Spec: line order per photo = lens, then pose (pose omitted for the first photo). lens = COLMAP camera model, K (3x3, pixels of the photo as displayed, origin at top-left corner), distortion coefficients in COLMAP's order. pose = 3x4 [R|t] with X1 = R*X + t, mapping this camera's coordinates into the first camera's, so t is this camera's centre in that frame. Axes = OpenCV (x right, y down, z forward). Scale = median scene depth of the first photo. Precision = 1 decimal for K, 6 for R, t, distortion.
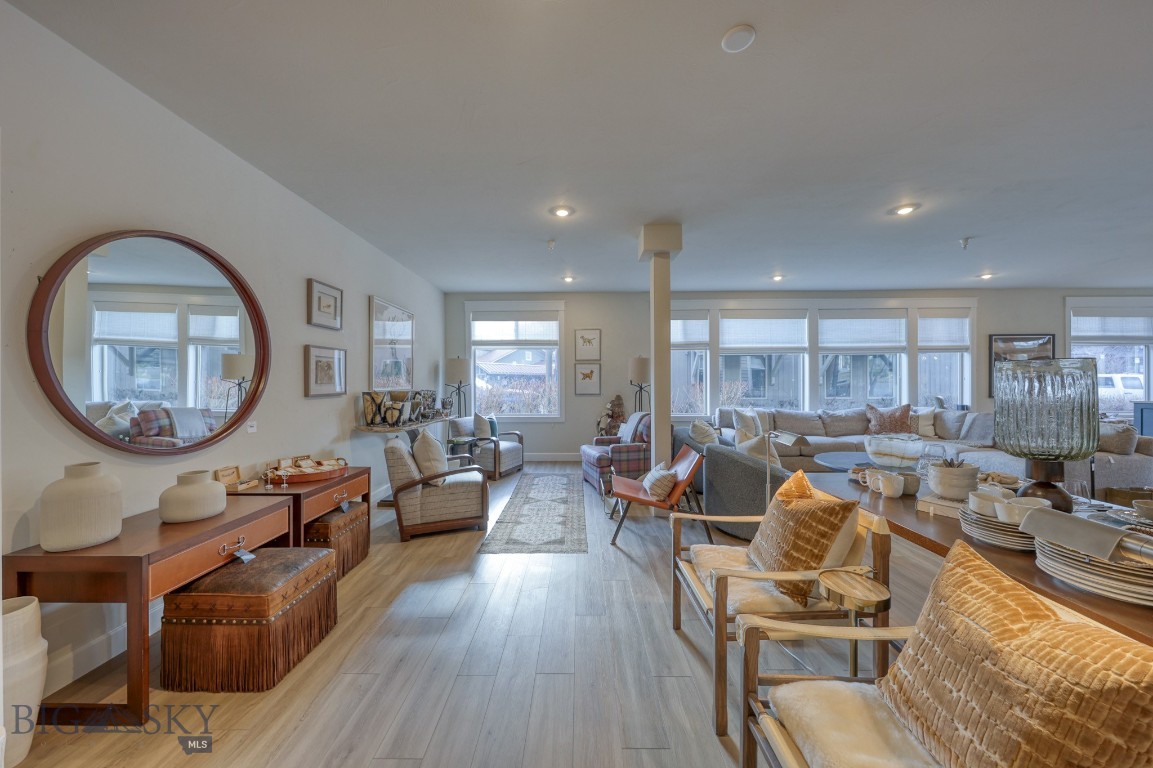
lens RADIAL K [[401.8, 0, 571.7], [0, 401.8, 383.8], [0, 0, 1]] dist [0.000006, -0.000091]
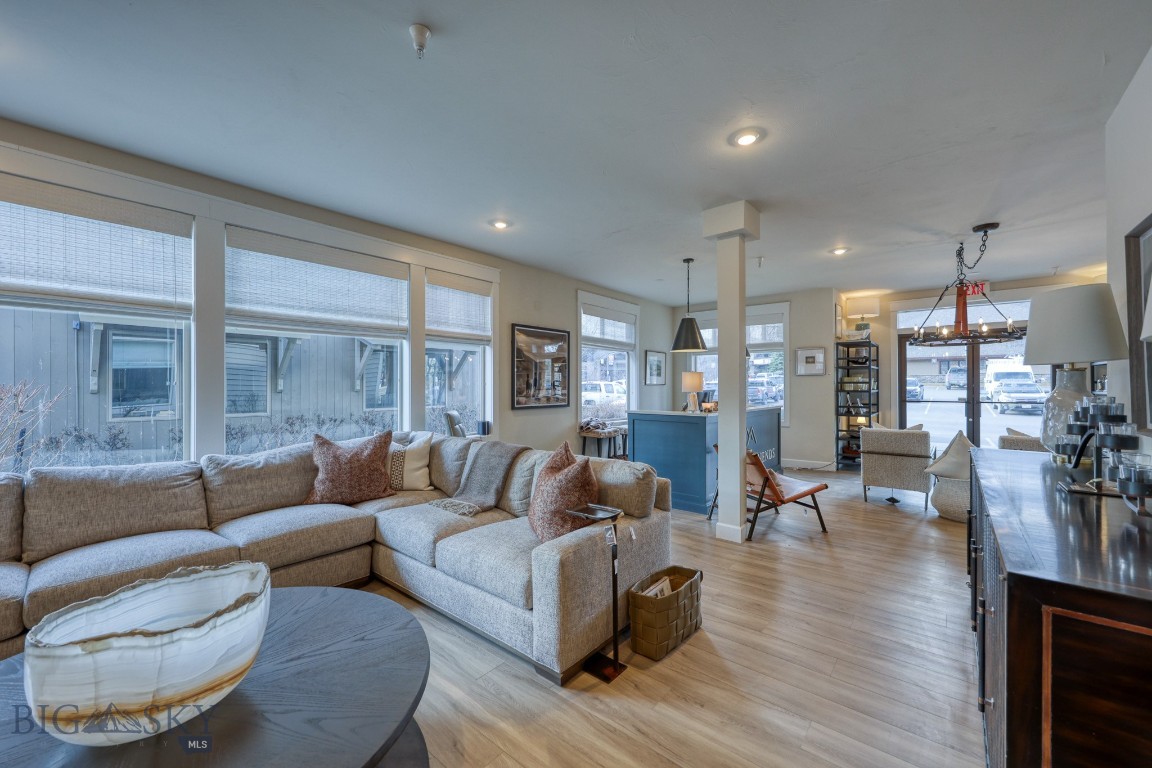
lens RADIAL K [[458.8, 0, 575.1], [0, 458.8, 386.1], [0, 0, 1]] dist [0.000622, 0.000019]
pose [[0.632900, 0.003923, 0.774223, 0.467737], [-0.000448, 0.999989, -0.004701, -0.004530], [-0.774233, 0.002628, 0.632895, 0.384064]]
